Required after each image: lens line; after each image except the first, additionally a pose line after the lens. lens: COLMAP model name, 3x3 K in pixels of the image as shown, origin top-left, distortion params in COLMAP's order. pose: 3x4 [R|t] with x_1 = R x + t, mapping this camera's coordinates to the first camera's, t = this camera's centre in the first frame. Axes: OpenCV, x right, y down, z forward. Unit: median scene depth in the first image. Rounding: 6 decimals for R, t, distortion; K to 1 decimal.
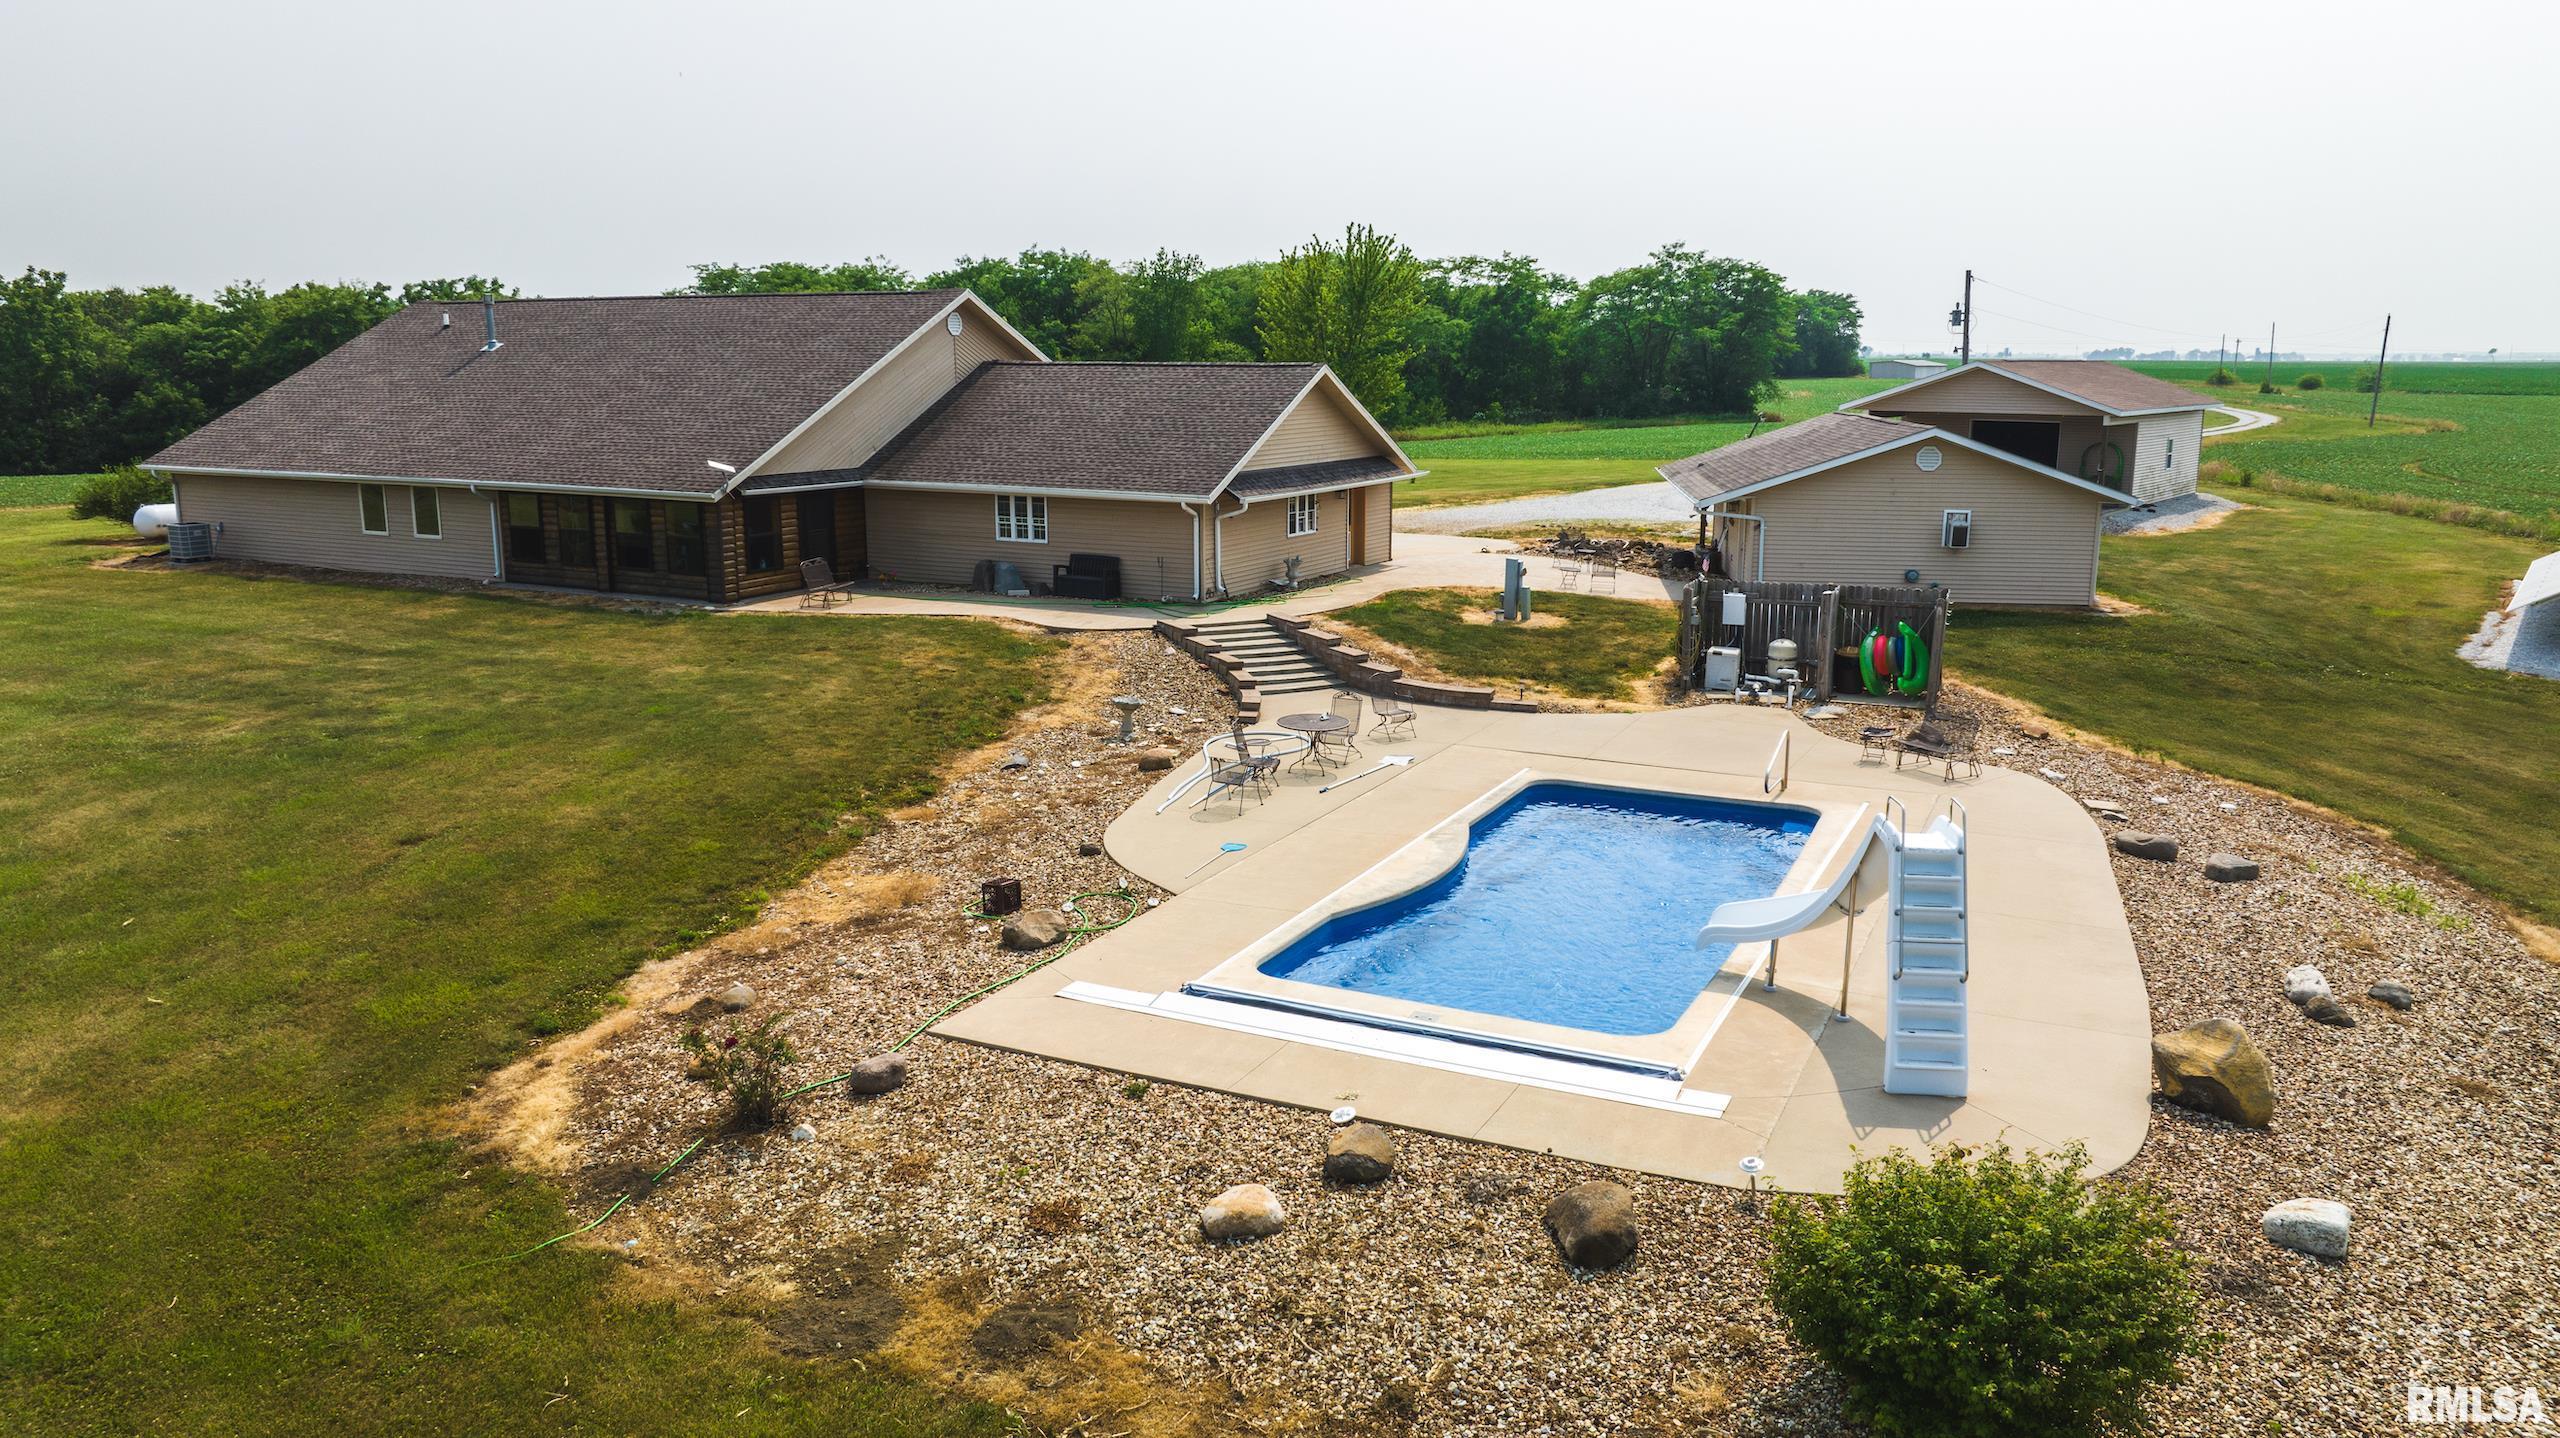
lens RADIAL K [[1827.7, 0, 1287.4], [0, 1827.7, 724.5], [0, 0, 1]] dist [-0.105829, 0.113861]
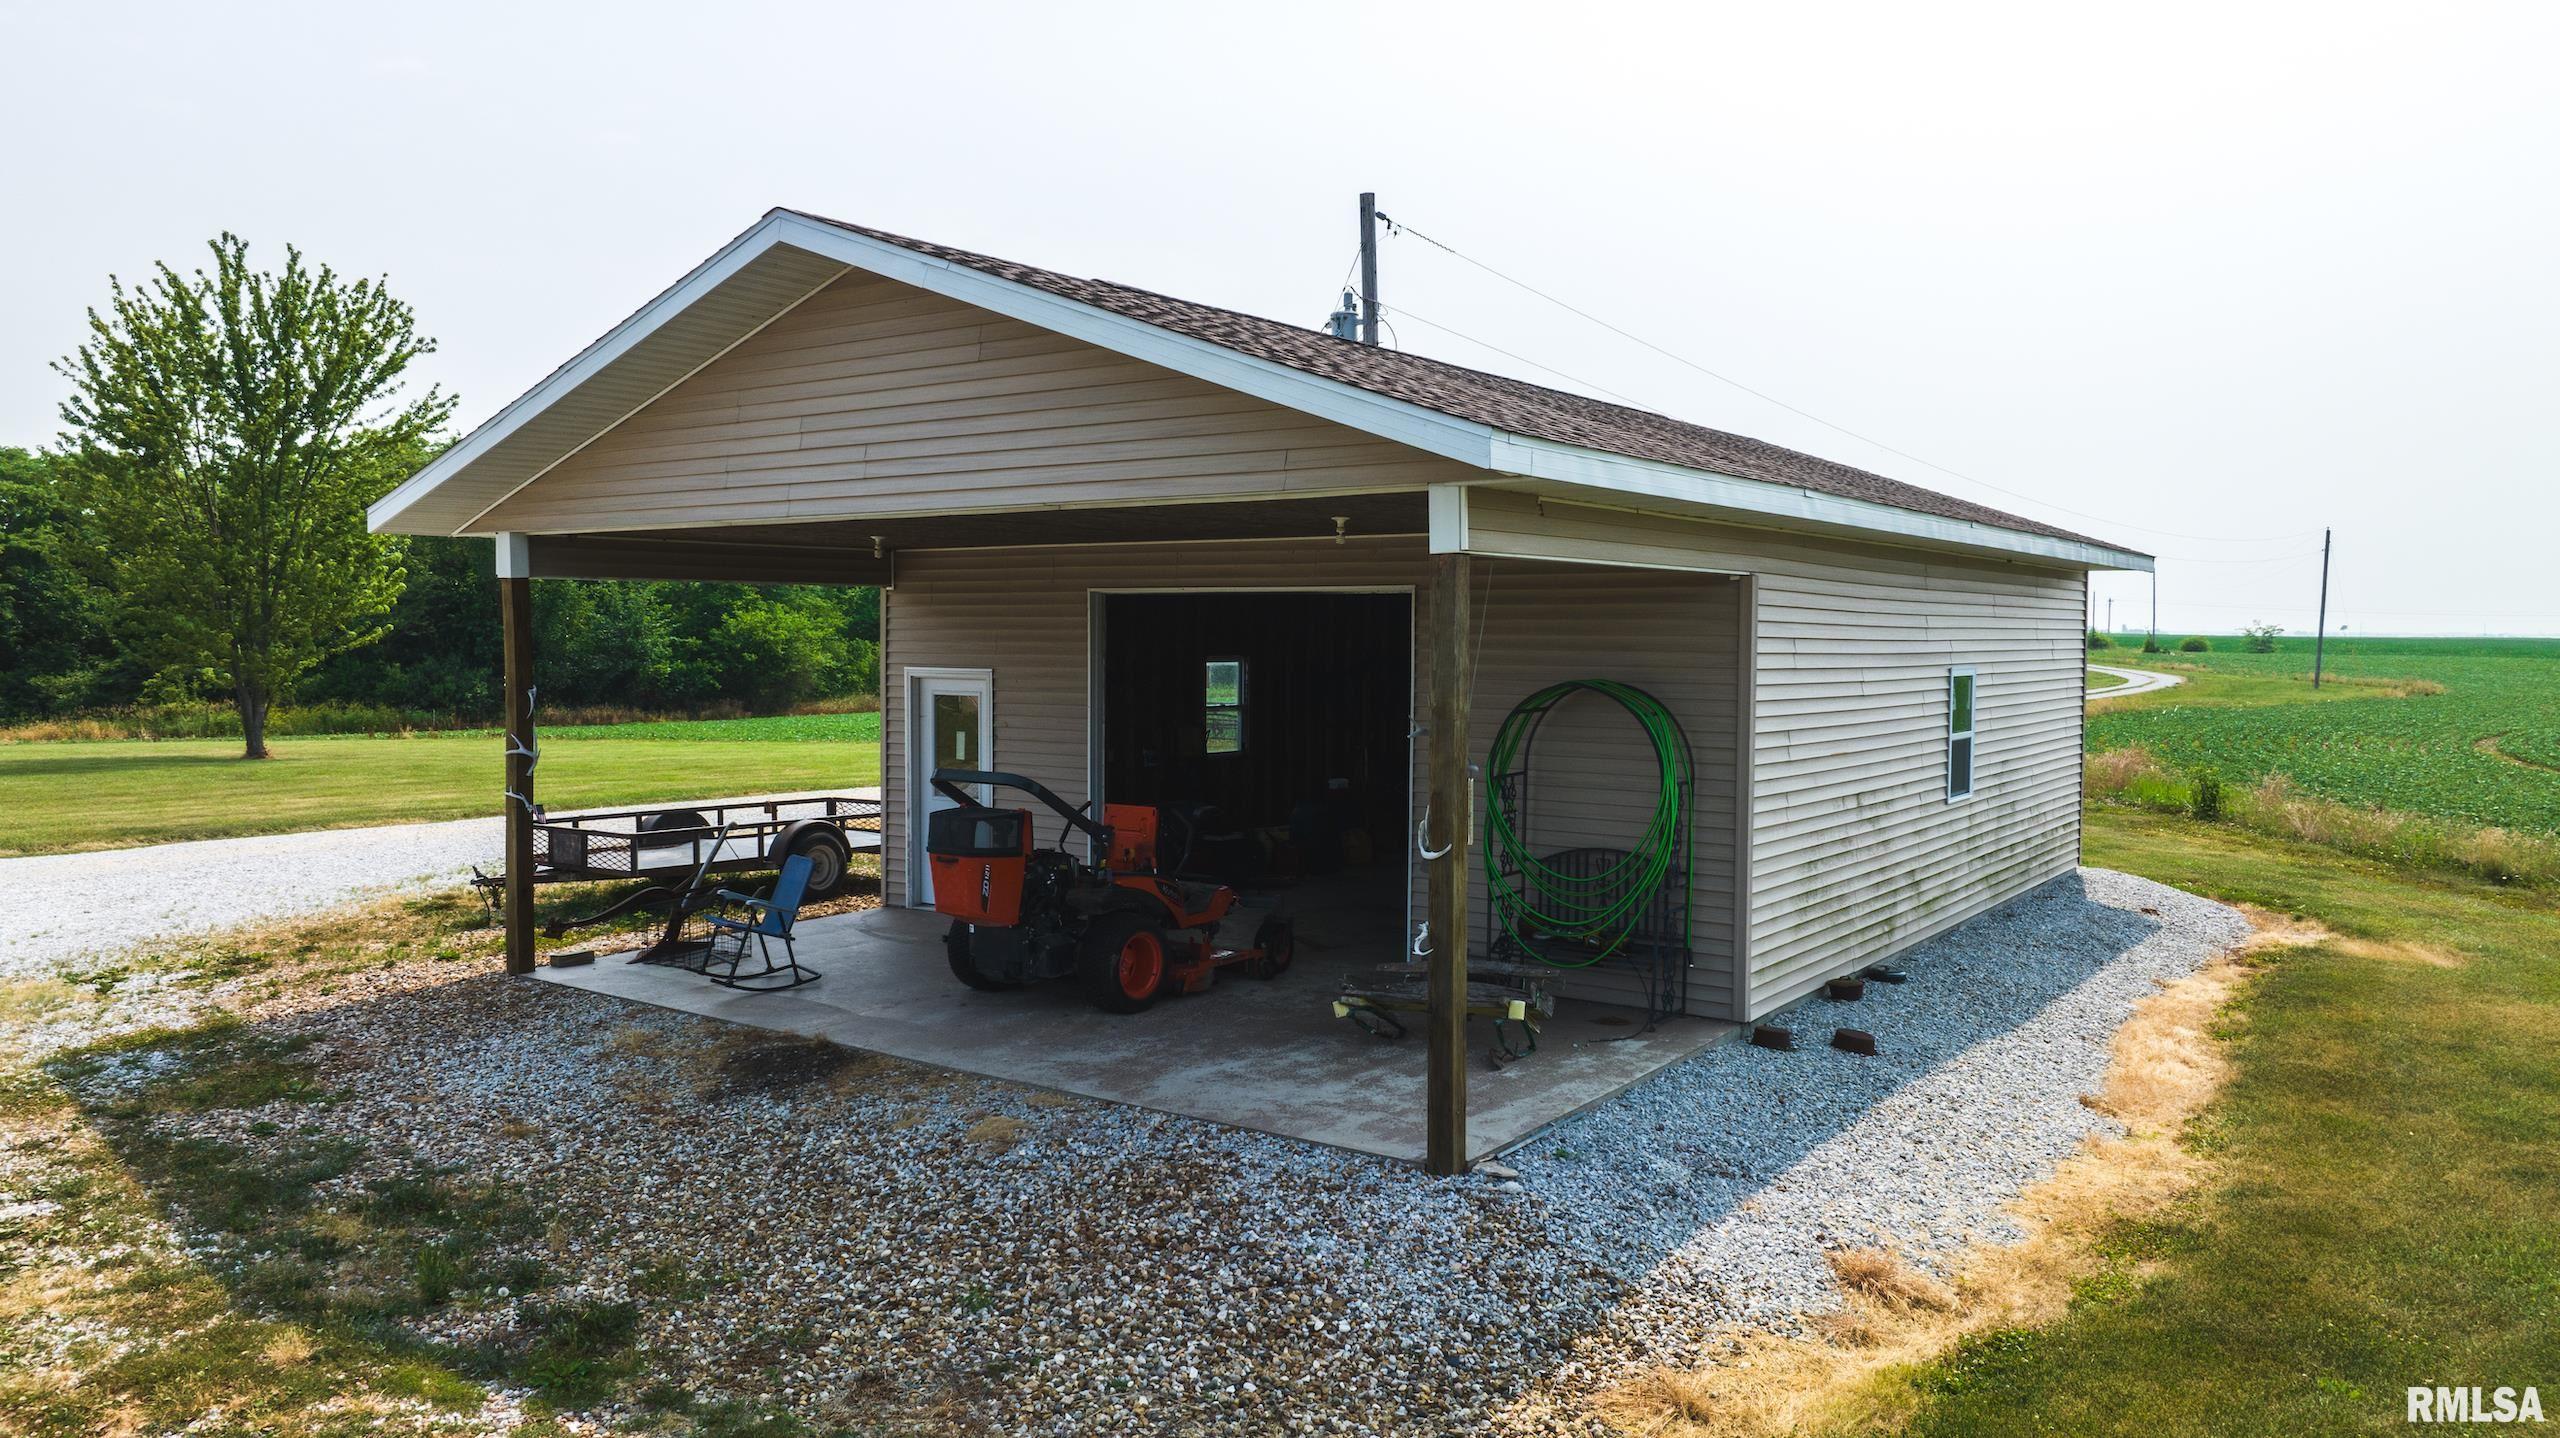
lens RADIAL K [[1827.7, 0, 1287.4], [0, 1827.7, 724.5], [0, 0, 1]] dist [-0.105829, 0.113861]
pose [[0.998570, 0.003178, 0.053372, 0.333255], [0.004810, 0.988845, -0.148869, -0.100343], [-0.053250, 0.148913, 0.987416, 0.655466]]
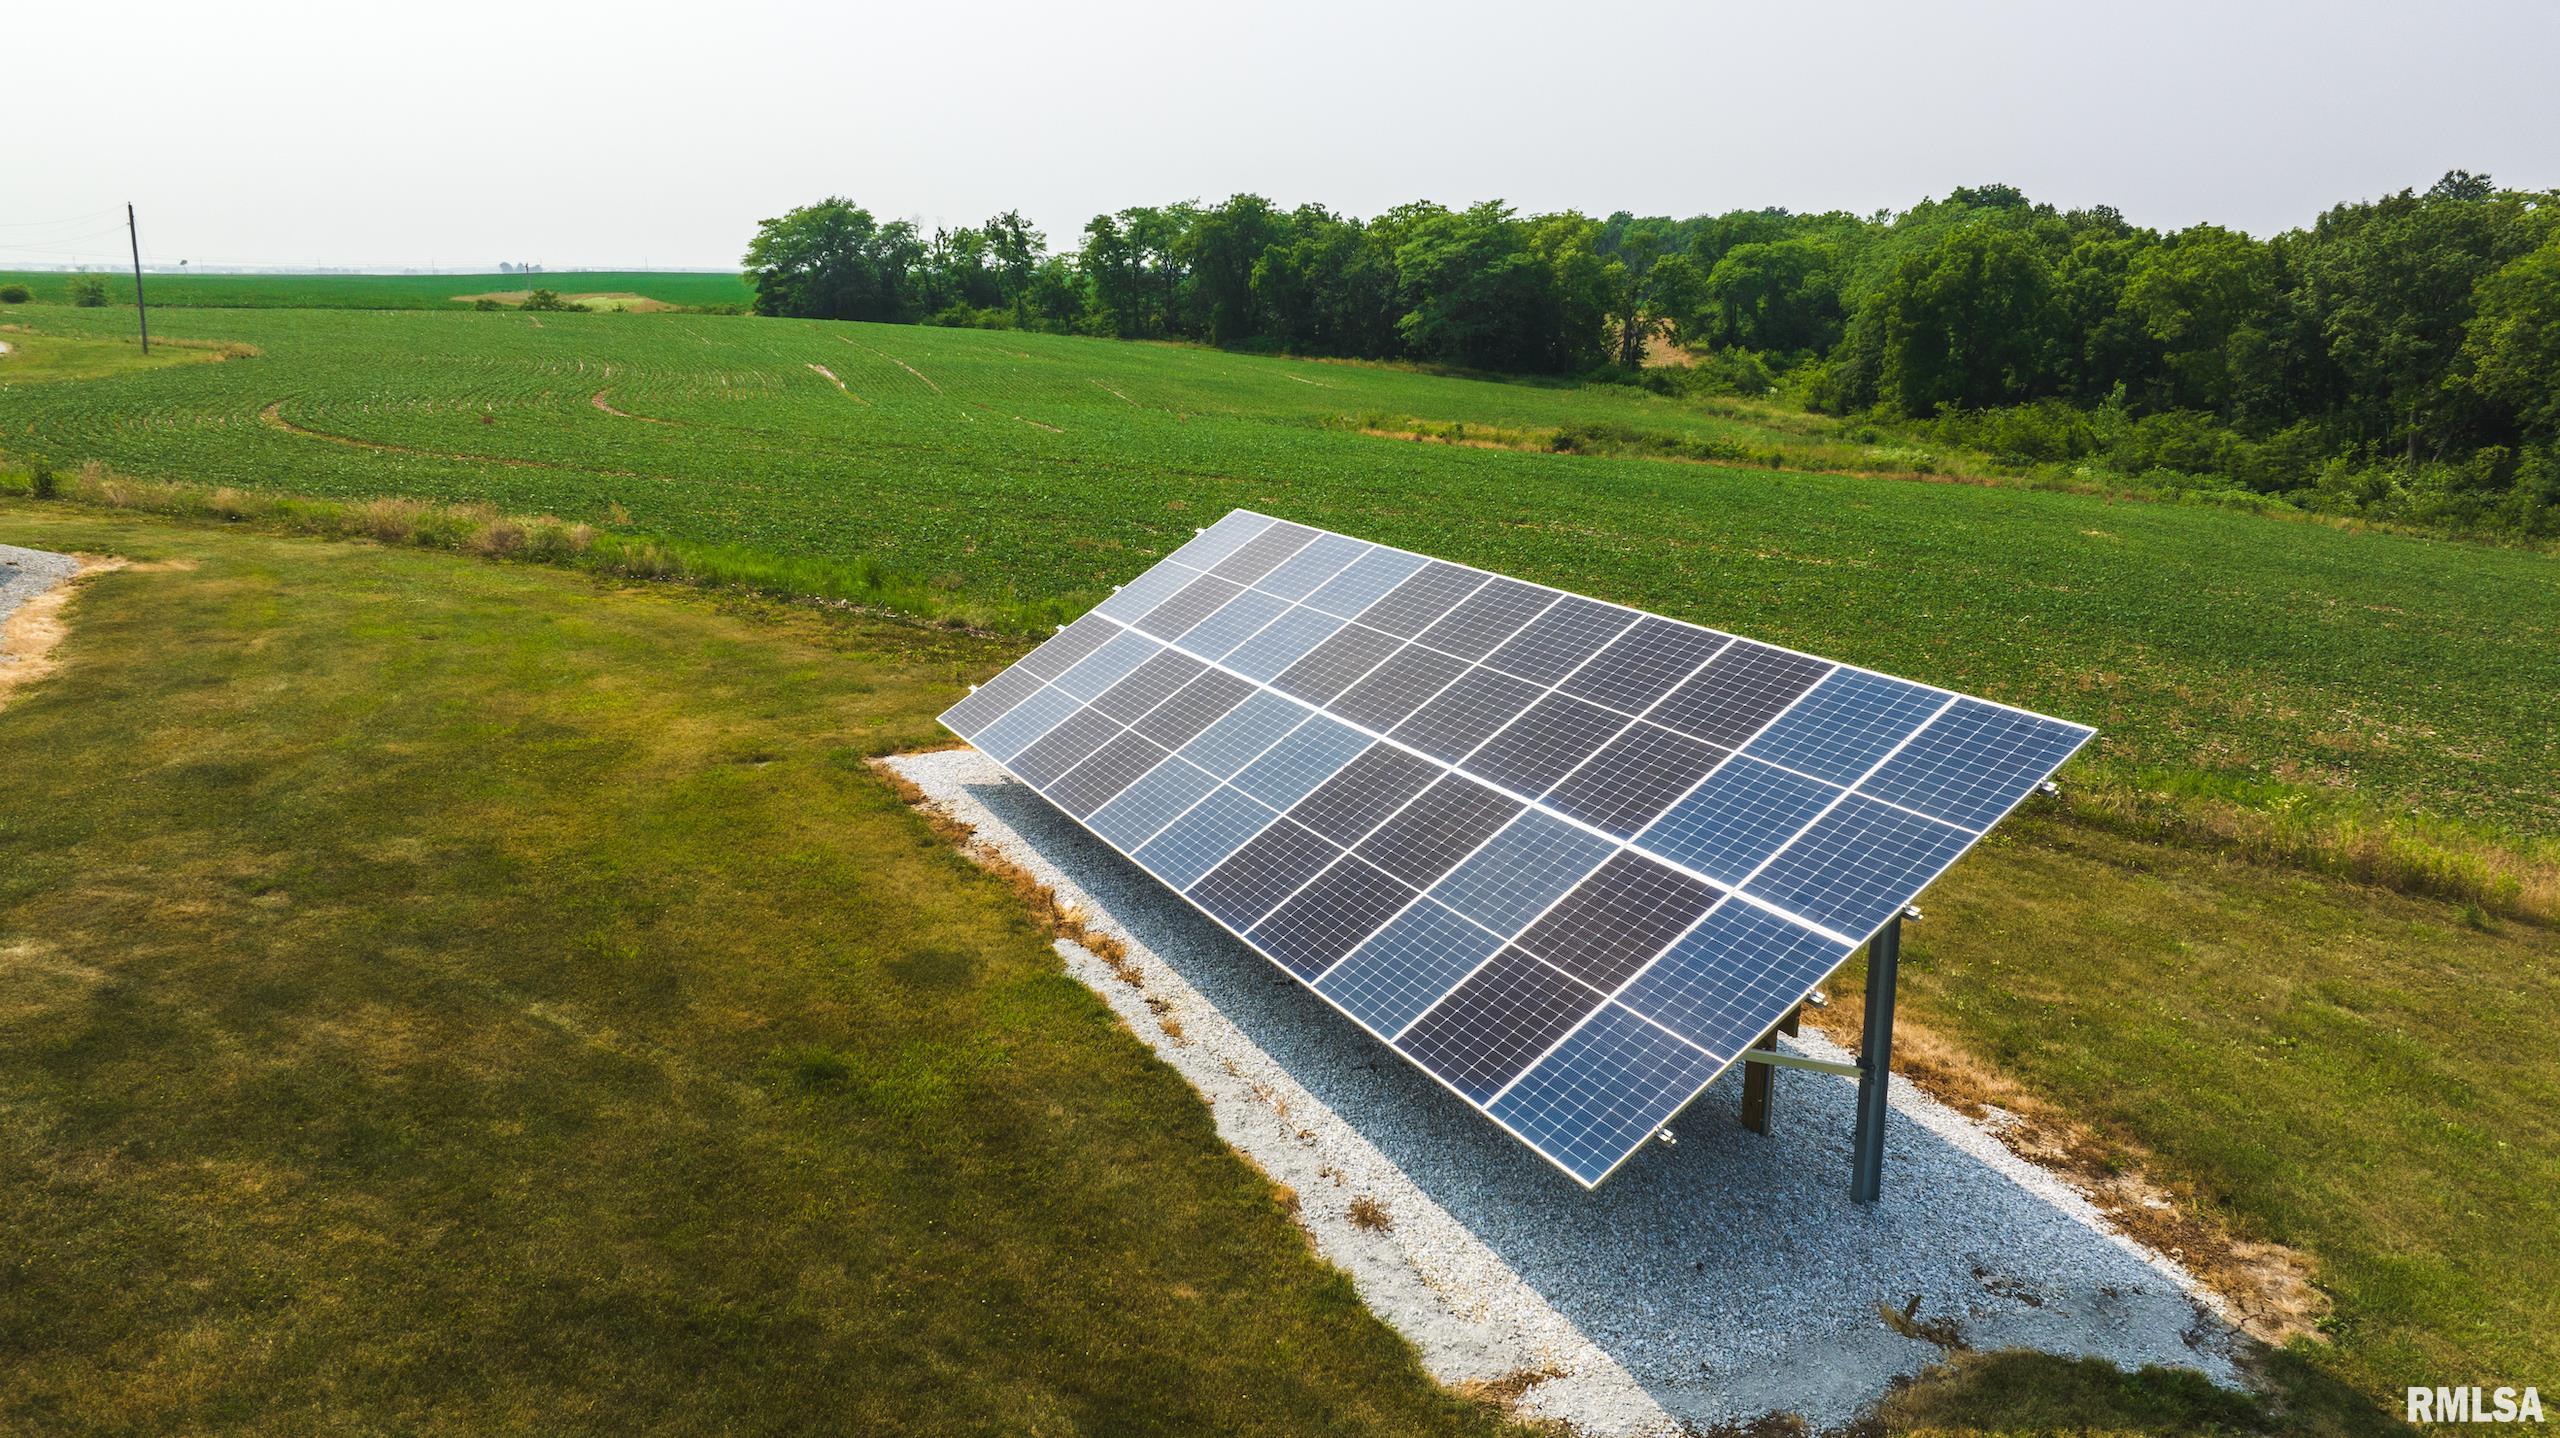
lens RADIAL K [[1827.7, 0, 1287.4], [0, 1827.7, 724.5], [0, 0, 1]] dist [-0.105829, 0.113861]
pose [[0.429937, -0.215668, 0.876722, 0.224624], [0.174157, 0.972624, 0.153855, -0.087301], [-0.885903, 0.086540, 0.455727, 0.455151]]
